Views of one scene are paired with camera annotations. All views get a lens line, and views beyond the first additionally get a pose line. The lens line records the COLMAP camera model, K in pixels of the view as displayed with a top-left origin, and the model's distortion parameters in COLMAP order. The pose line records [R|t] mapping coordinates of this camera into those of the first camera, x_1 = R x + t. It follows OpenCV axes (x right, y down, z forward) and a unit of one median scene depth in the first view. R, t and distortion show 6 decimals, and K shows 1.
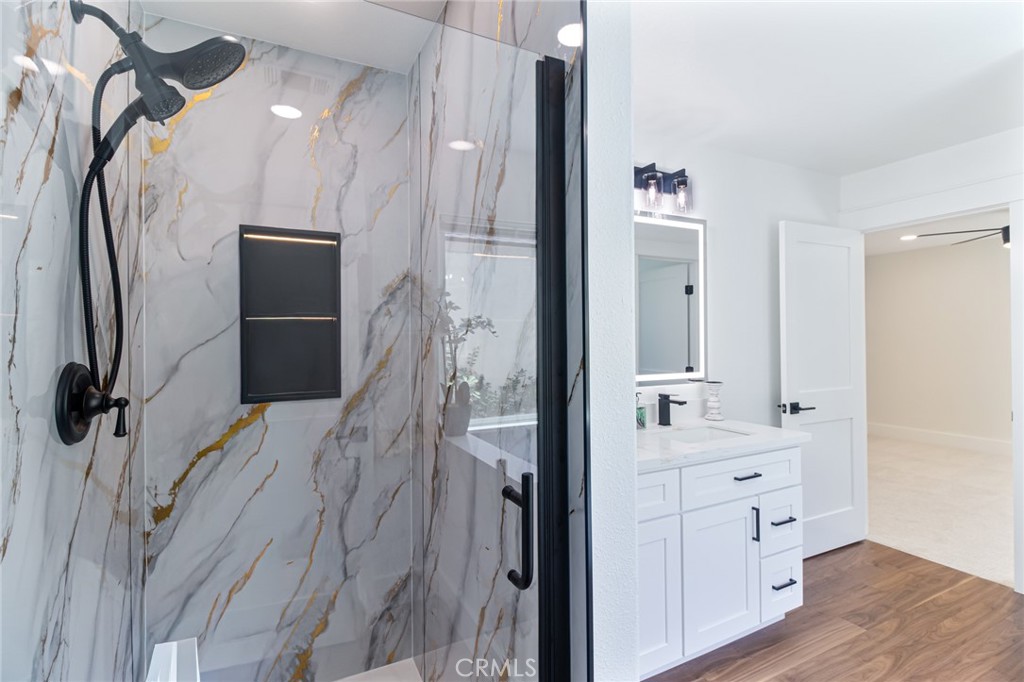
lens RADIAL K [[470.8, 0, 511.5], [0, 470.8, 333.0], [0, 0, 1]] dist [0.009373, -0.008959]
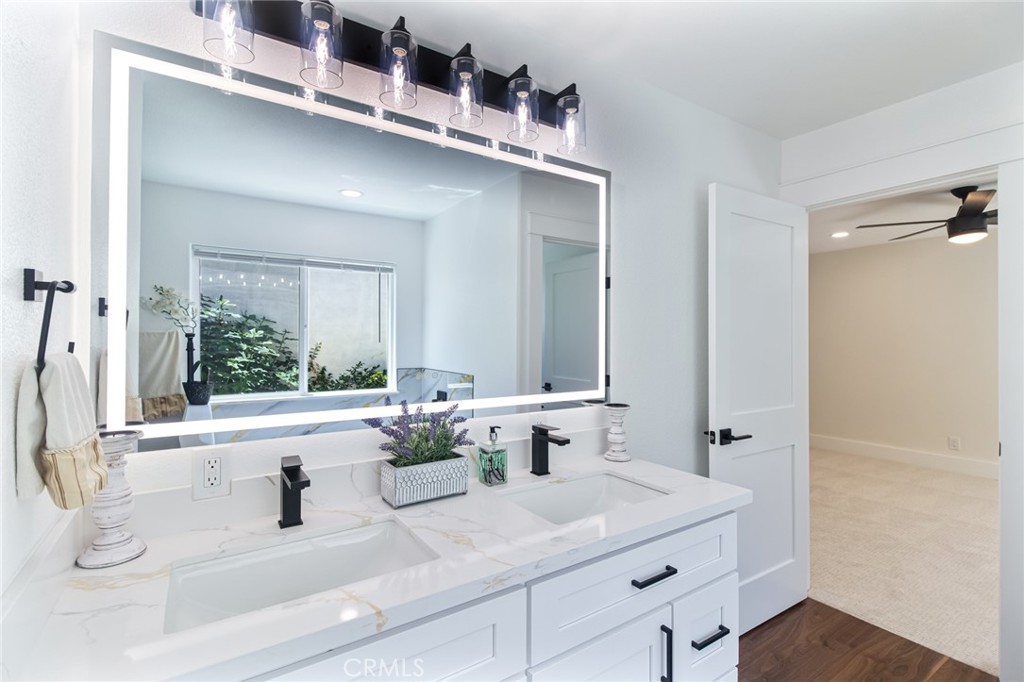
lens RADIAL K [[470.8, 0, 508.8], [0, 470.8, 336.9], [0, 0, 1]] dist [0.009373, -0.008959]
pose [[0.992965, 0.008945, 0.118067, 0.189498], [-0.009504, 0.999946, 0.004180, 0.003330], [-0.118023, -0.005272, 0.992997, 0.334713]]
